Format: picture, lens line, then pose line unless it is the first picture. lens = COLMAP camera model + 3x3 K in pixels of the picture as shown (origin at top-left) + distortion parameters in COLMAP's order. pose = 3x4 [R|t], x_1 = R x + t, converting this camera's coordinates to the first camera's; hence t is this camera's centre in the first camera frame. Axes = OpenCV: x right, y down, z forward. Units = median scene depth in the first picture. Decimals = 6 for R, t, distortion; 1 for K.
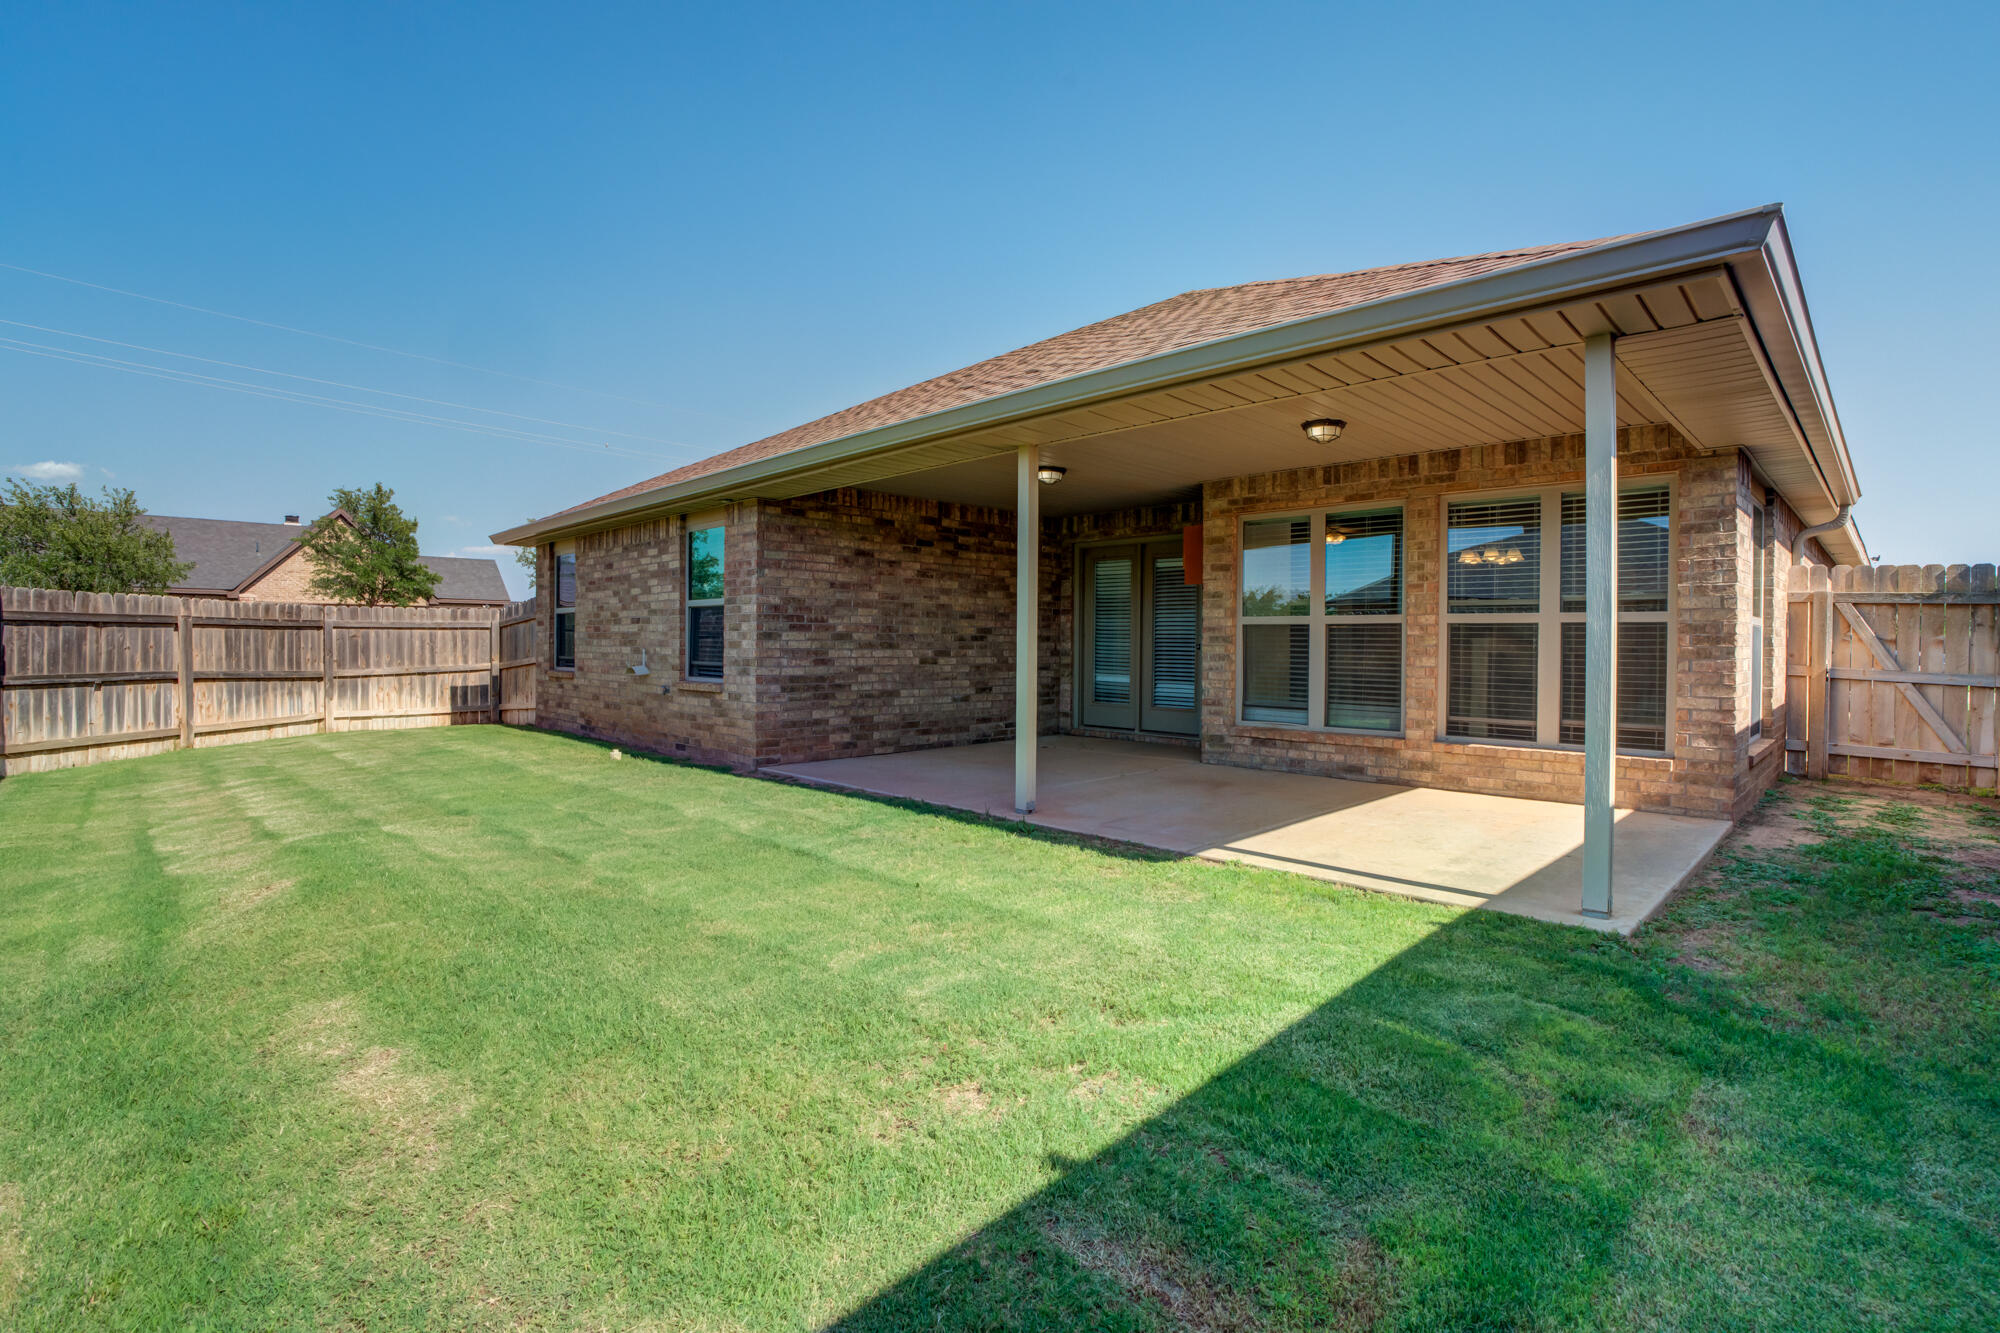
lens RADIAL K [[928.3, 0, 1014.6], [0, 928.3, 655.7], [0, 0, 1]] dist [-0.058202, 0.016613]
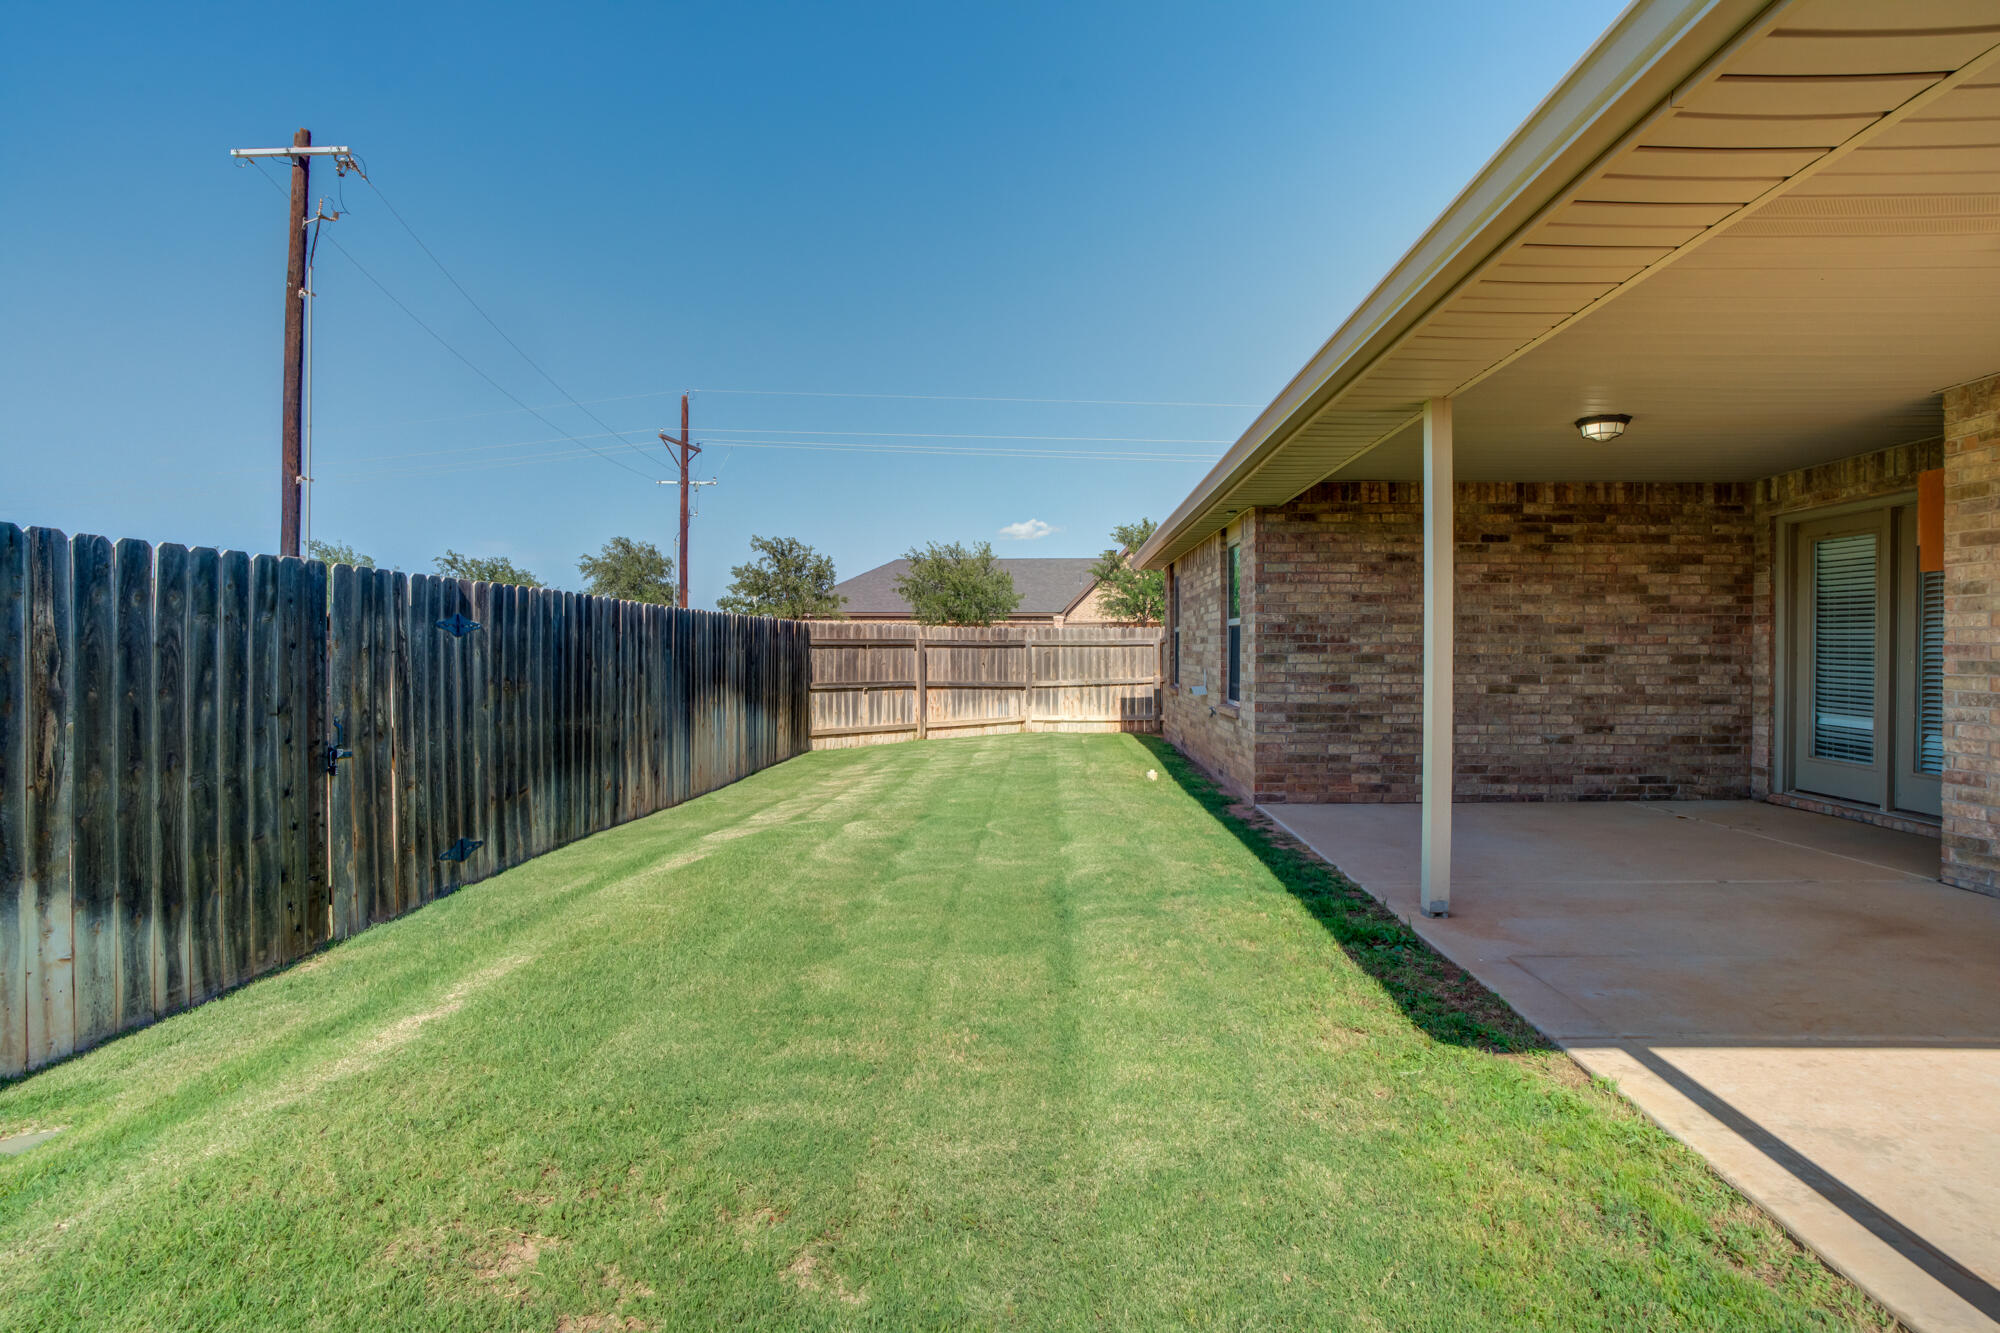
lens RADIAL K [[928.3, 0, 995.3], [0, 928.3, 657.4], [0, 0, 1]] dist [-0.058202, 0.016613]
pose [[0.668872, 0.001999, -0.743374, 0.188602], [-0.007389, 0.999965, -0.003959, -0.014473], [0.743340, 0.008140, 0.668864, 0.171004]]
